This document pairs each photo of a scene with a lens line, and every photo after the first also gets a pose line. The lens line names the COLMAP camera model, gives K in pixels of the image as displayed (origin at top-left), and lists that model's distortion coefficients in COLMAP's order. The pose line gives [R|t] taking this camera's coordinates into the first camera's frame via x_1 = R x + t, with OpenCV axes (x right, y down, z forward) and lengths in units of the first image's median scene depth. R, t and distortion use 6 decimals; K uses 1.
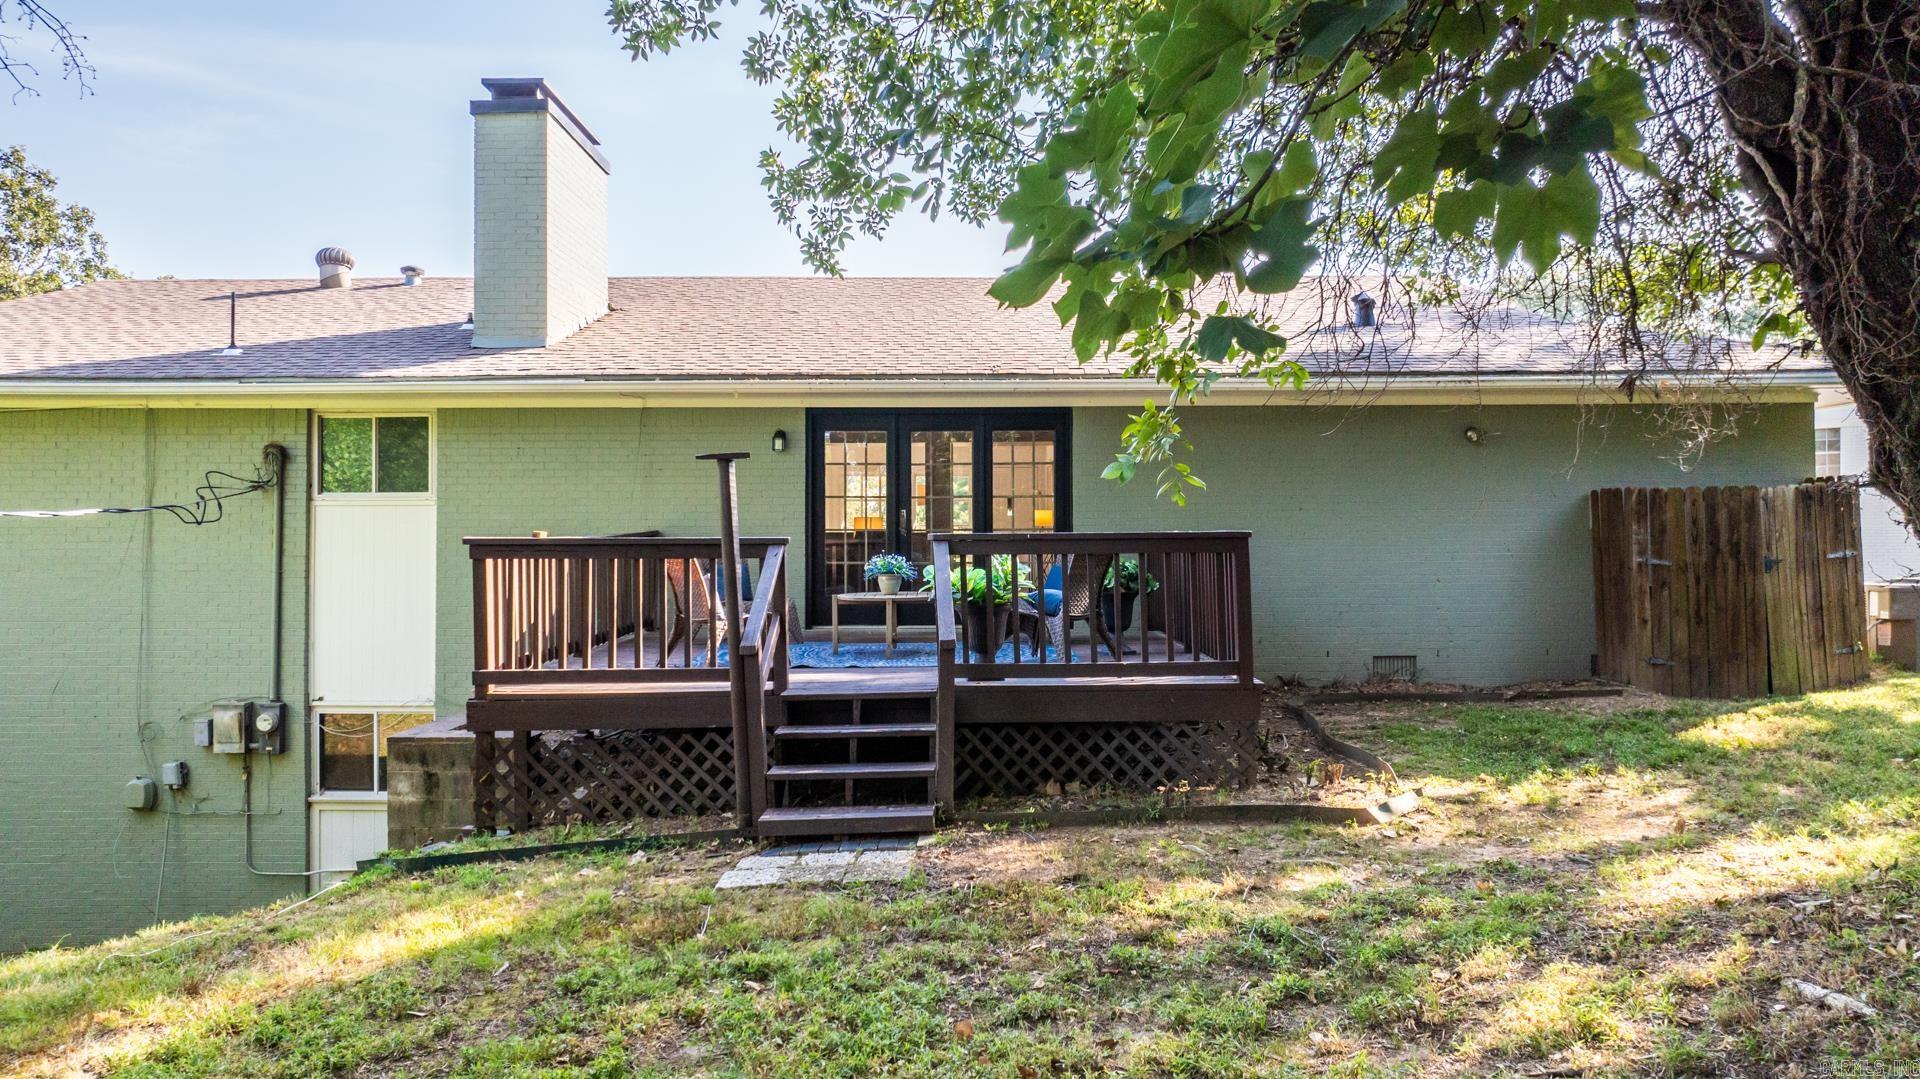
lens RADIAL K [[1365.0, 0, 960.0], [0, 1365.0, 539.5], [0, 0, 1]] dist [0.078288, 0.001799]
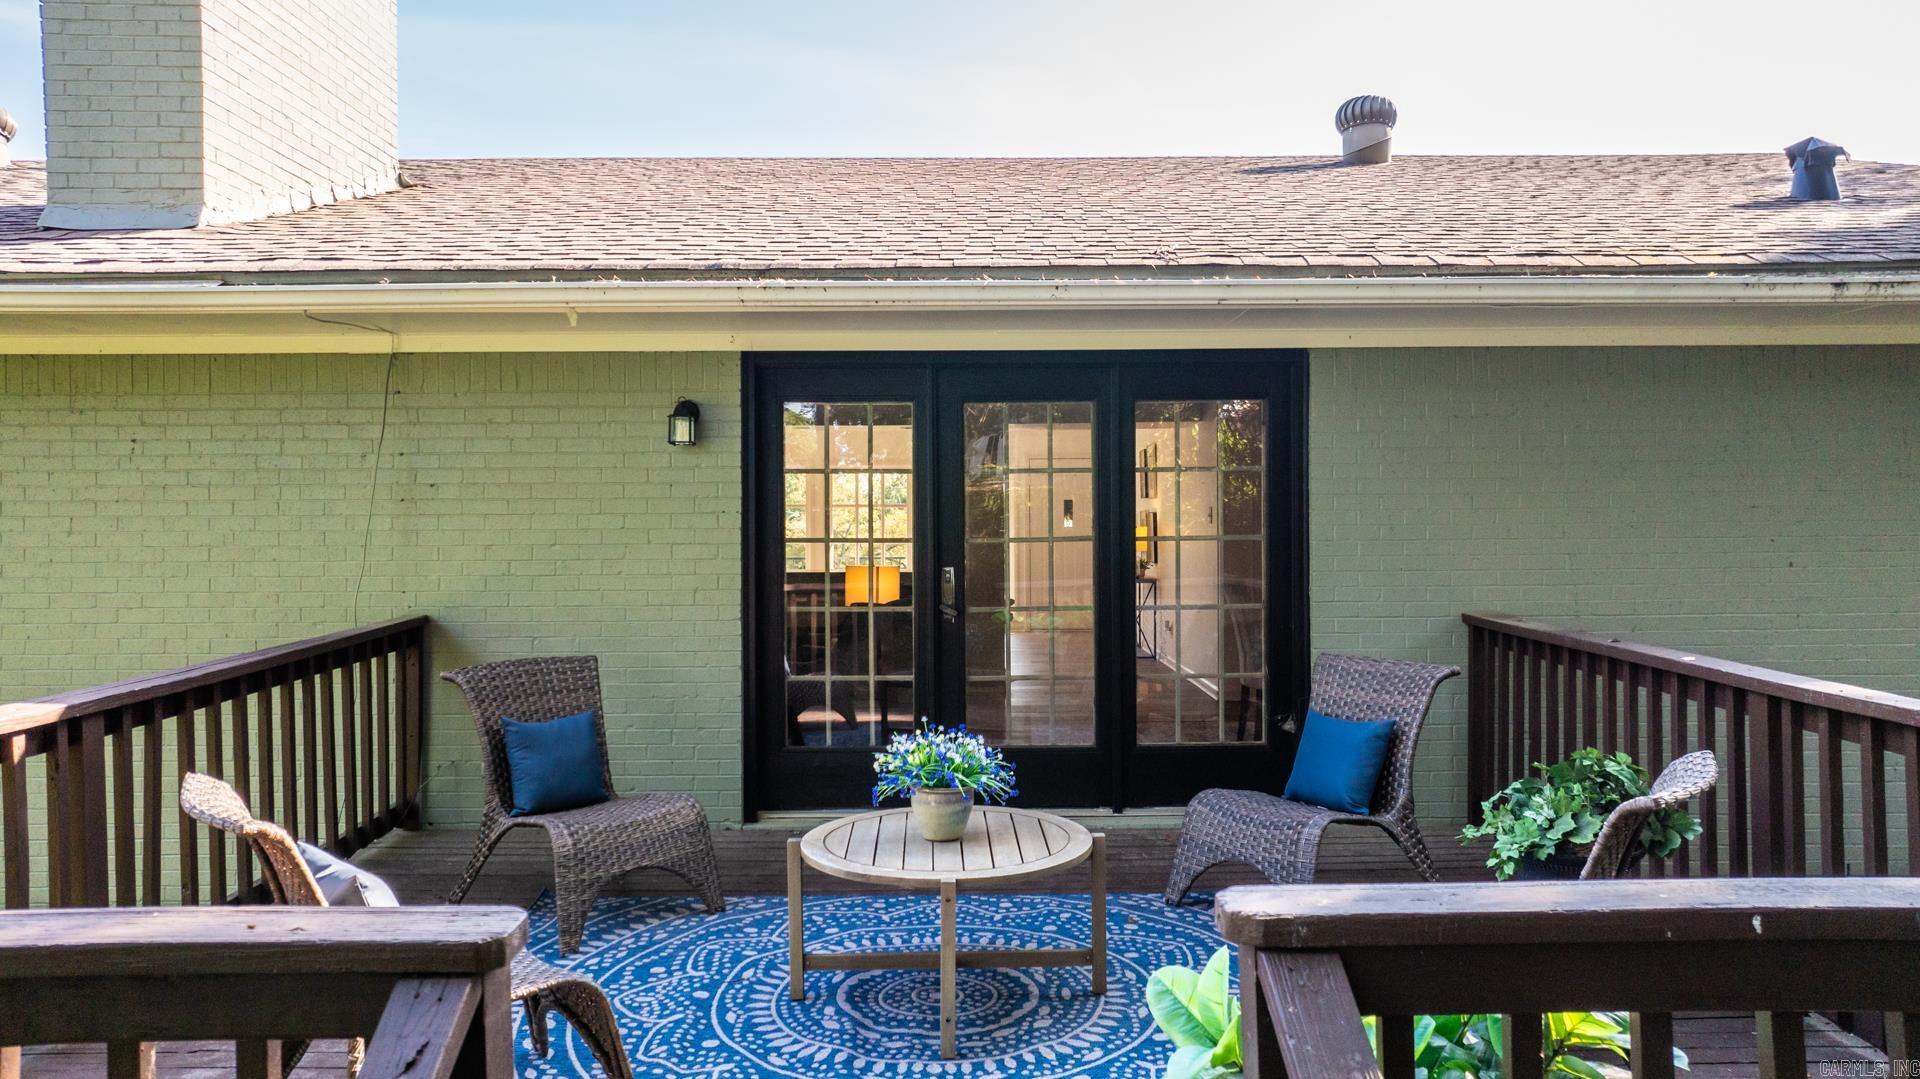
lens RADIAL K [[1115.4, 0, 960.0], [0, 1115.4, 539.5], [0, 0, 1]] dist [0.000920, 0.000049]
pose [[0.999739, -0.003701, 0.022564, -0.046729], [0.002921, 0.999401, 0.034484, -0.045111], [-0.022678, -0.034409, 0.999151, 0.613866]]
